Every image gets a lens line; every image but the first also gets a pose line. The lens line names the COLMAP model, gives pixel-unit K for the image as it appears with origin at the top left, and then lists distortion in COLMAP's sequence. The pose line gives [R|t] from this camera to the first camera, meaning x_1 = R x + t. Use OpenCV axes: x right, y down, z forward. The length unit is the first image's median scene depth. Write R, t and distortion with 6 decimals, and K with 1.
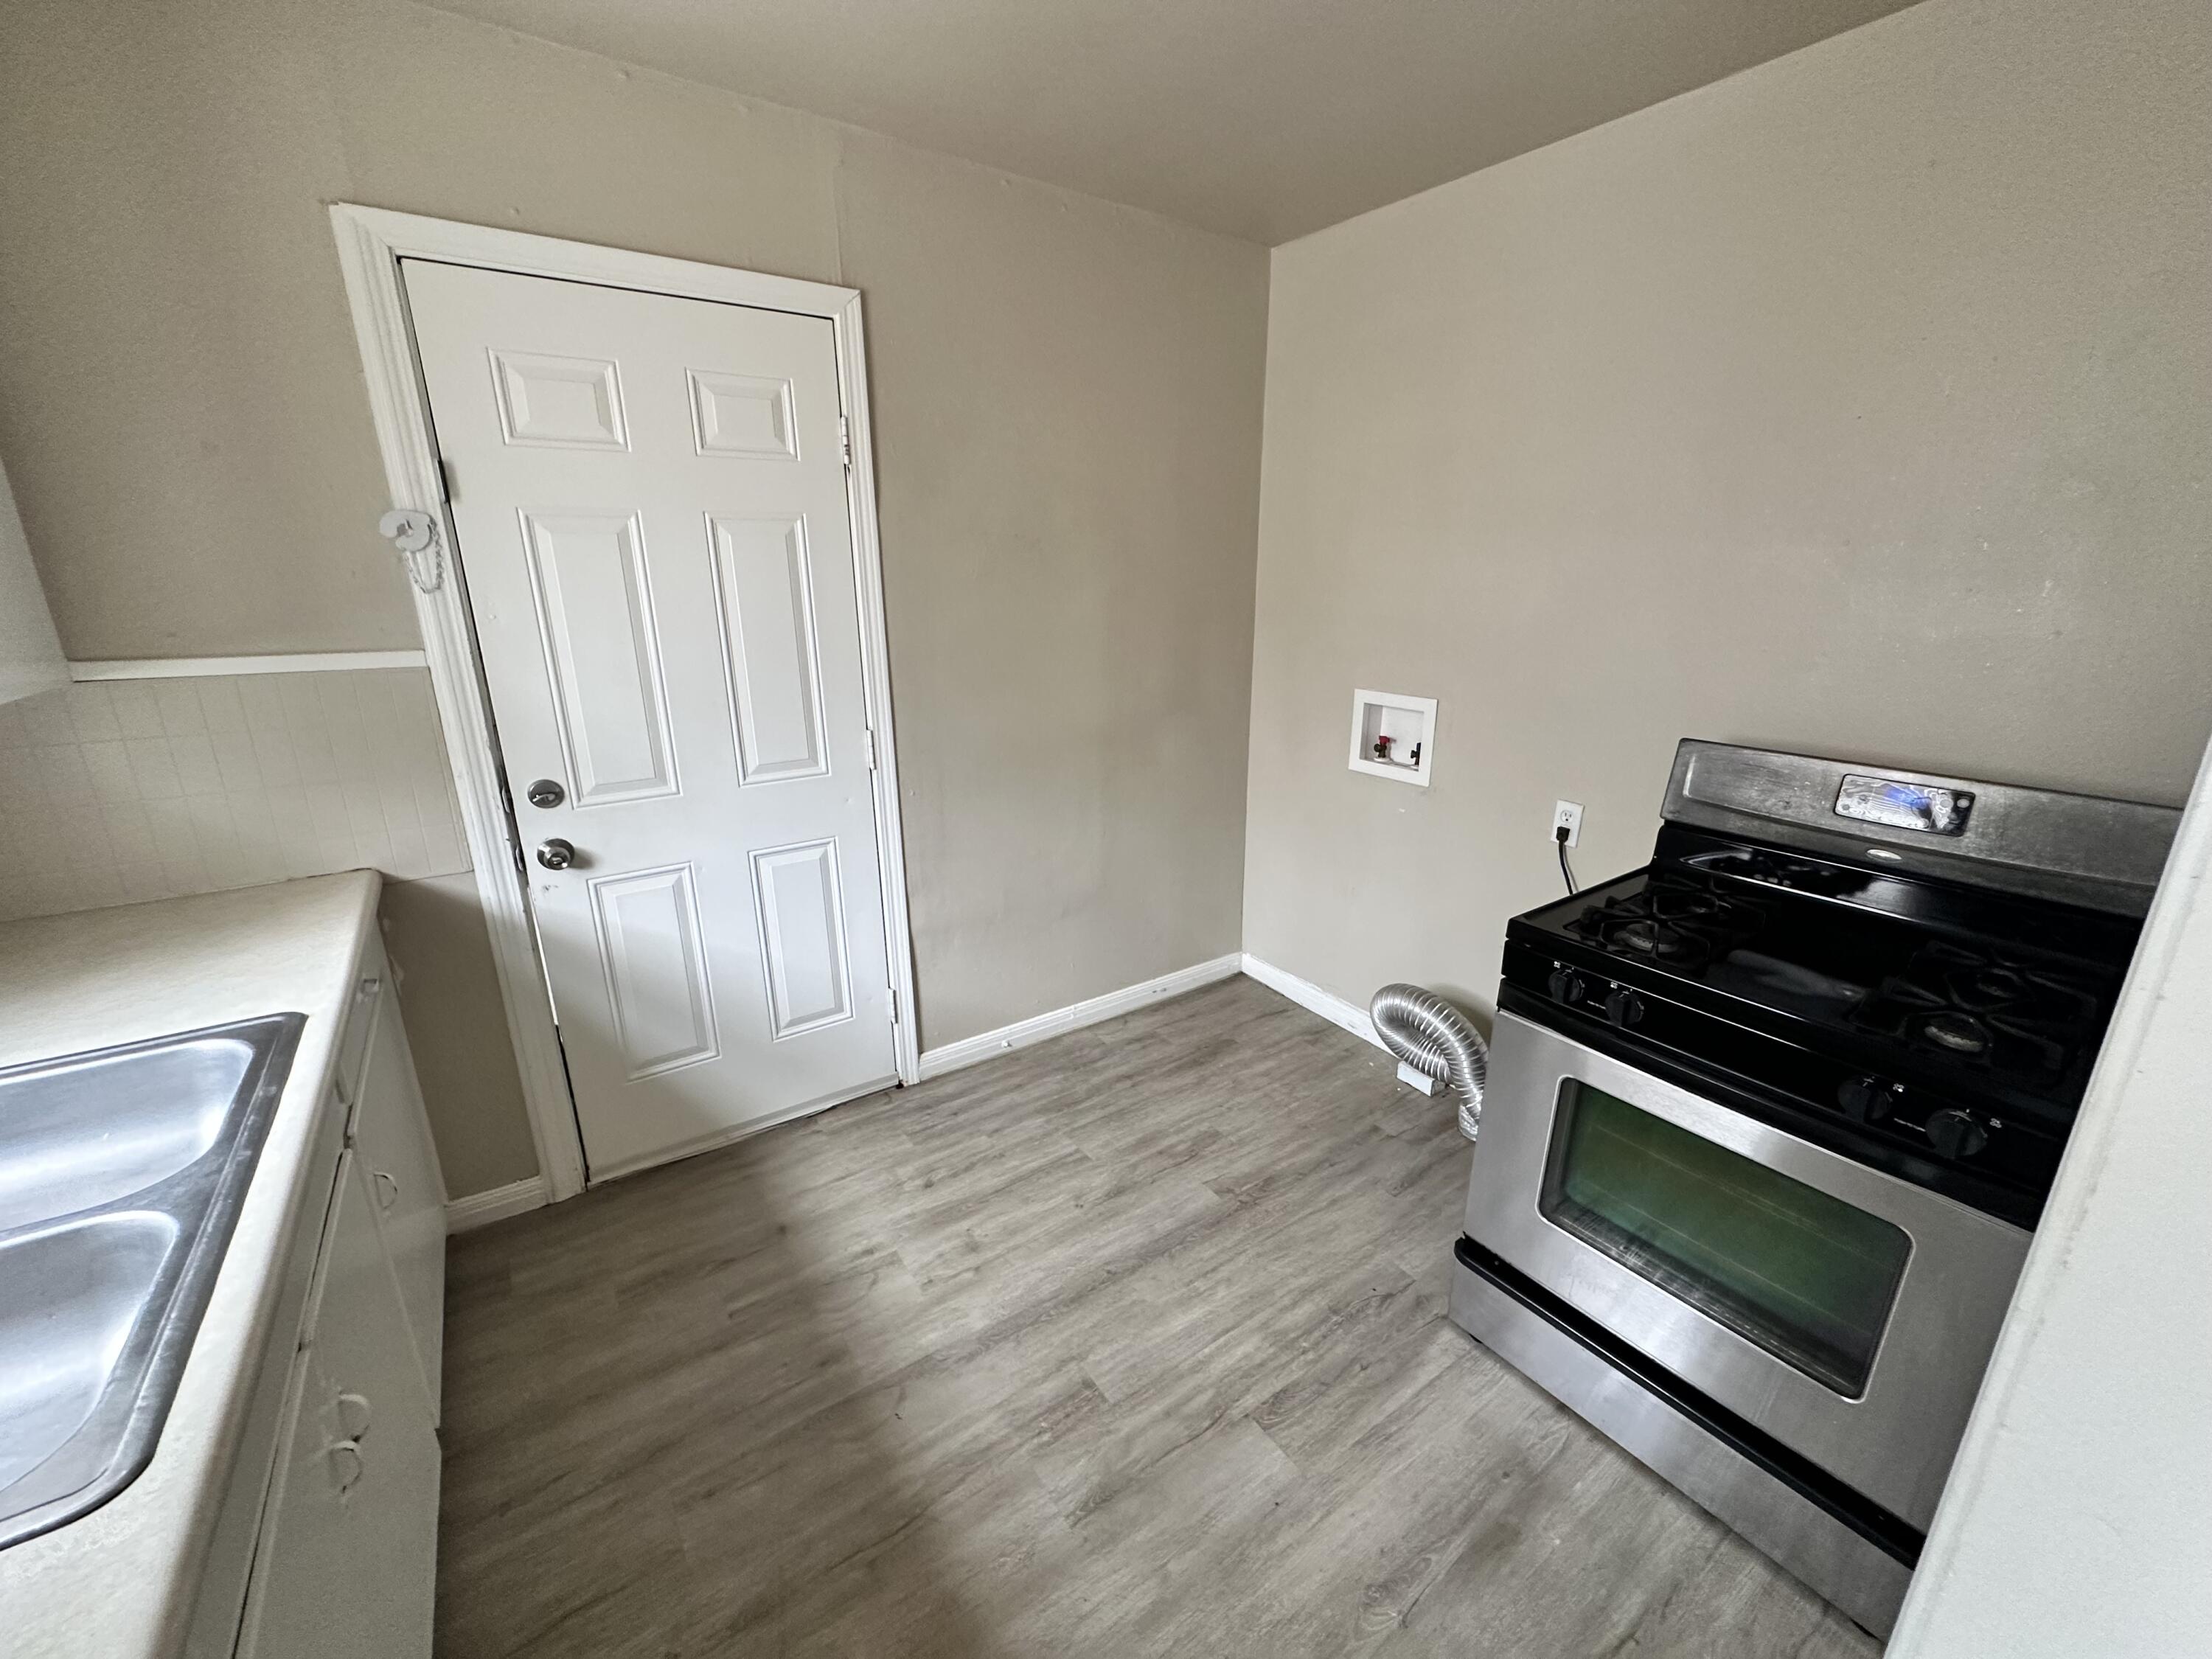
lens RADIAL K [[885.8, 0, 1111.6], [0, 885.8, 828.9], [0, 0, 1]] dist [-0.002848, 0.000773]
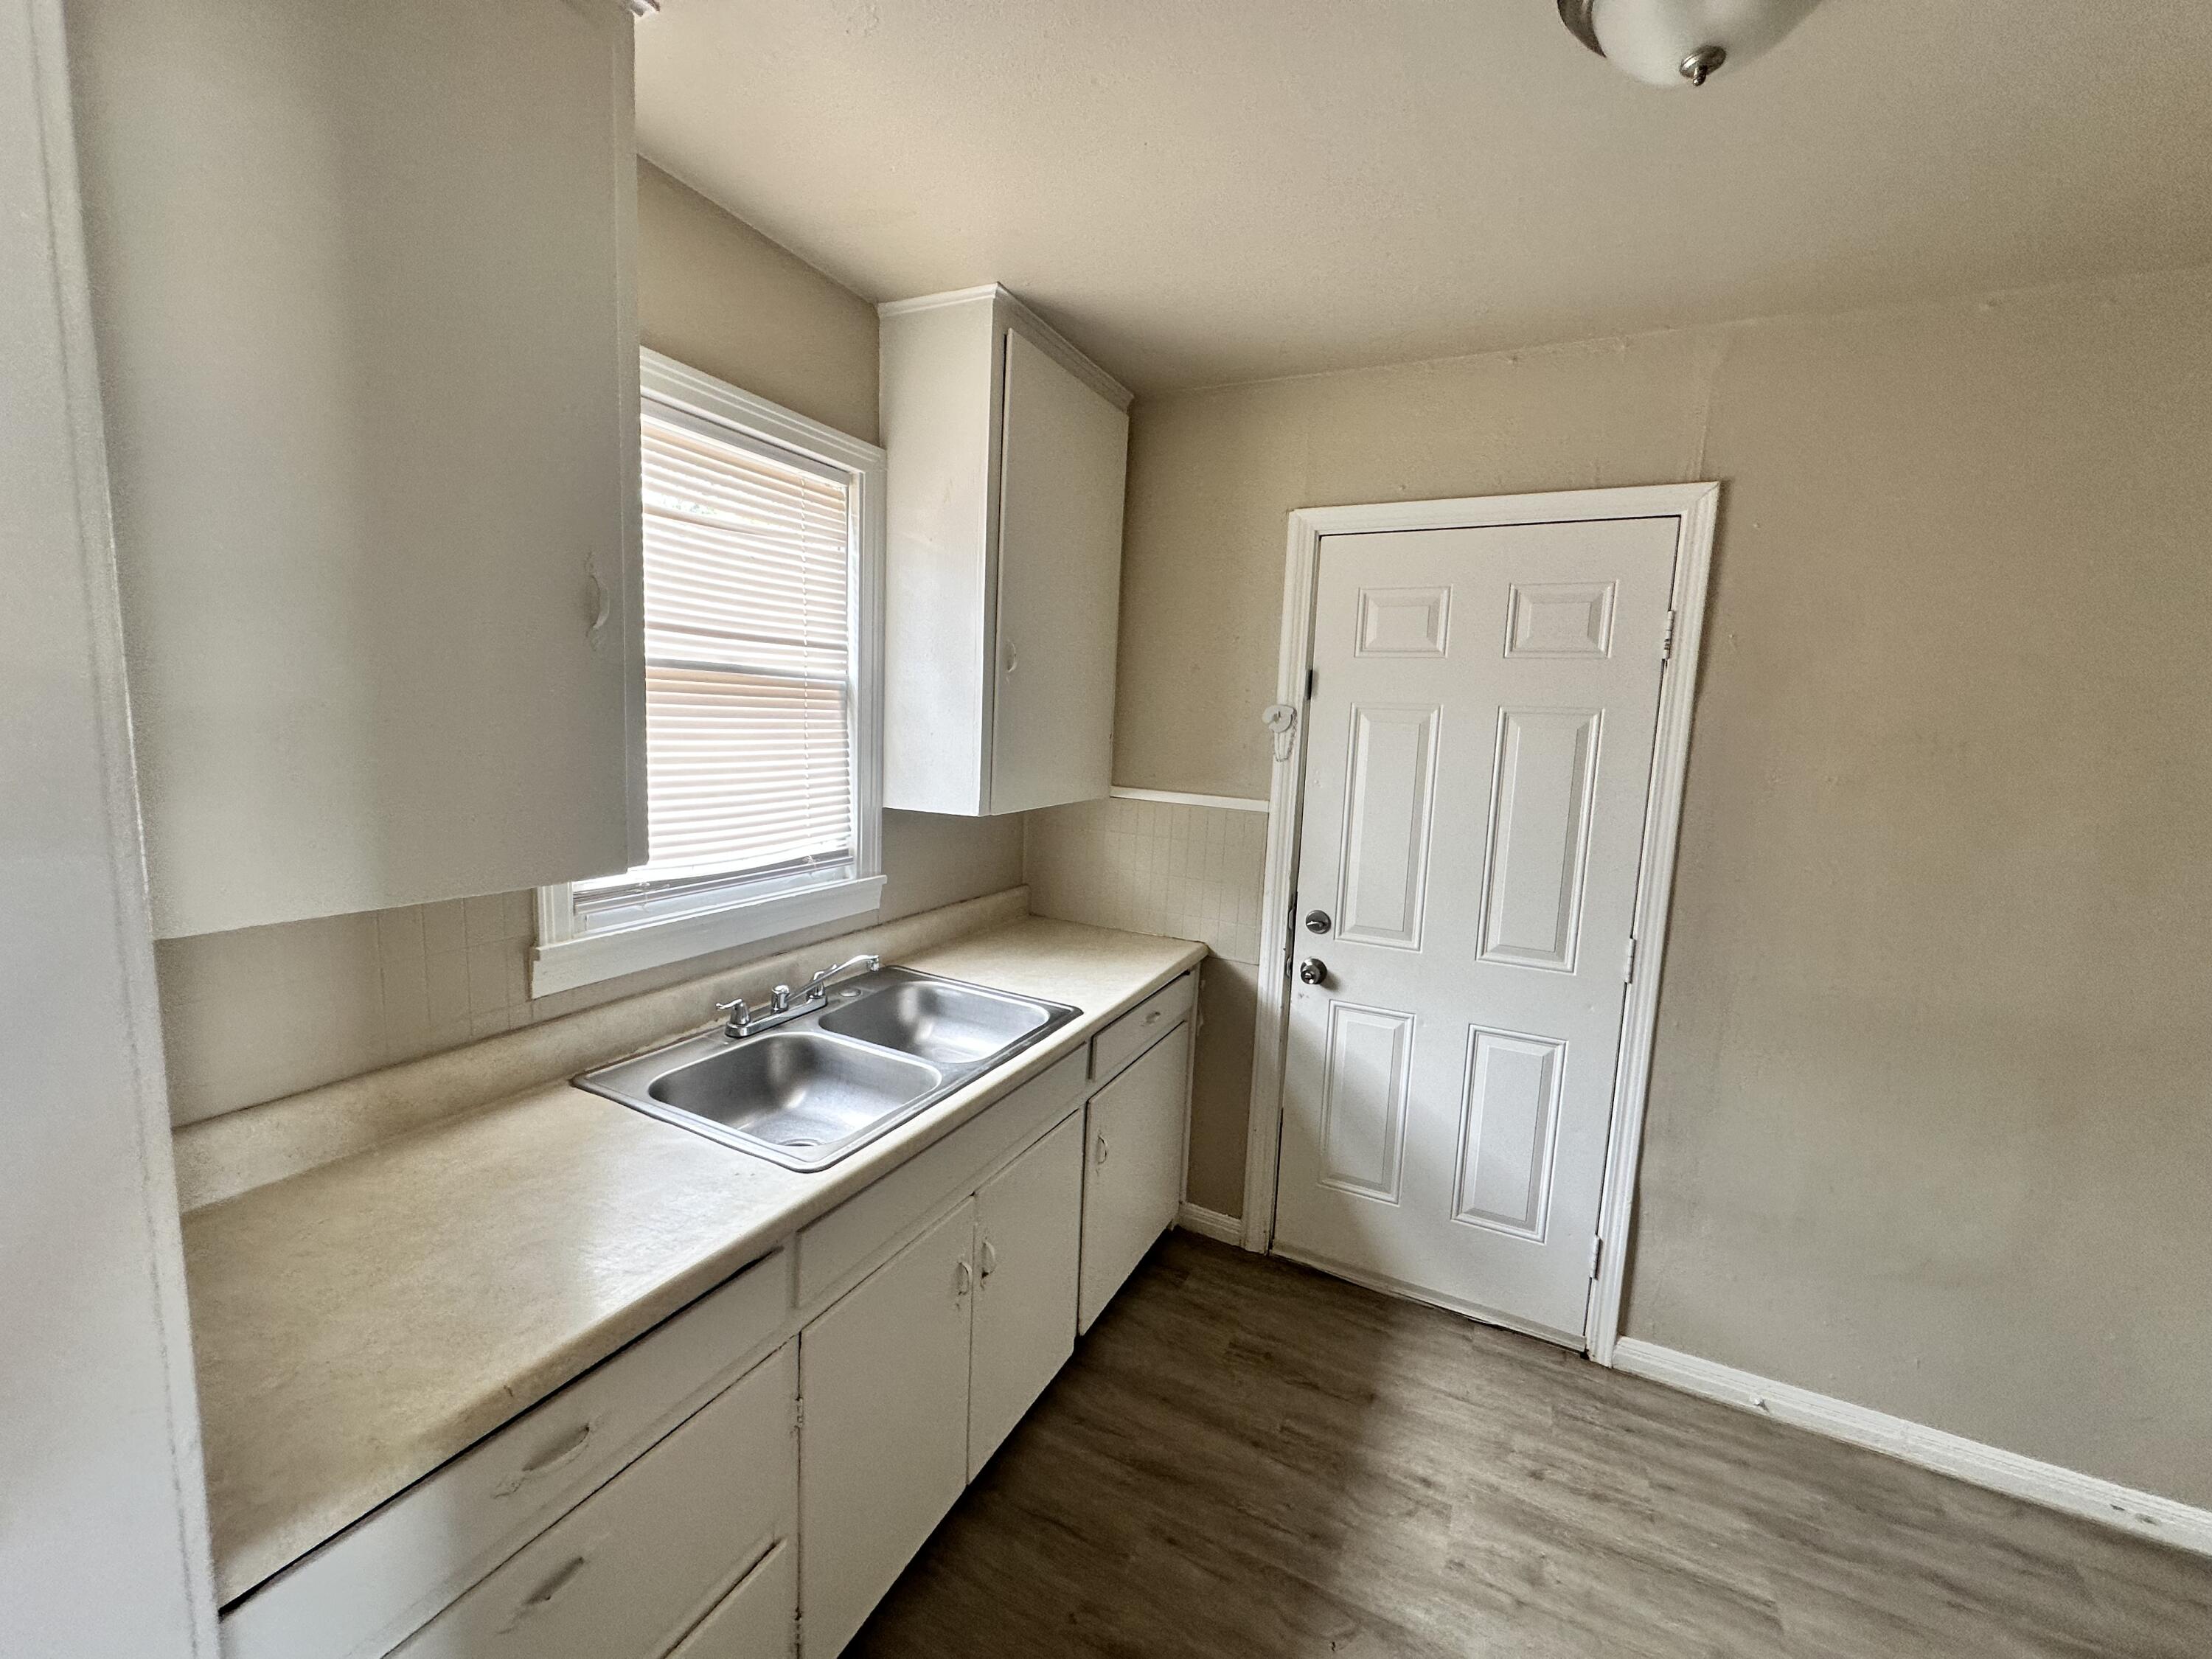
lens RADIAL K [[885.8, 0, 1112.4], [0, 885.8, 832.8], [0, 0, 1]] dist [-0.002848, 0.000773]
pose [[0.480268, 0.135308, -0.866622, 0.261850], [-0.293405, 0.955895, -0.013354, -0.053570], [0.826593, 0.260685, 0.498786, 0.100518]]
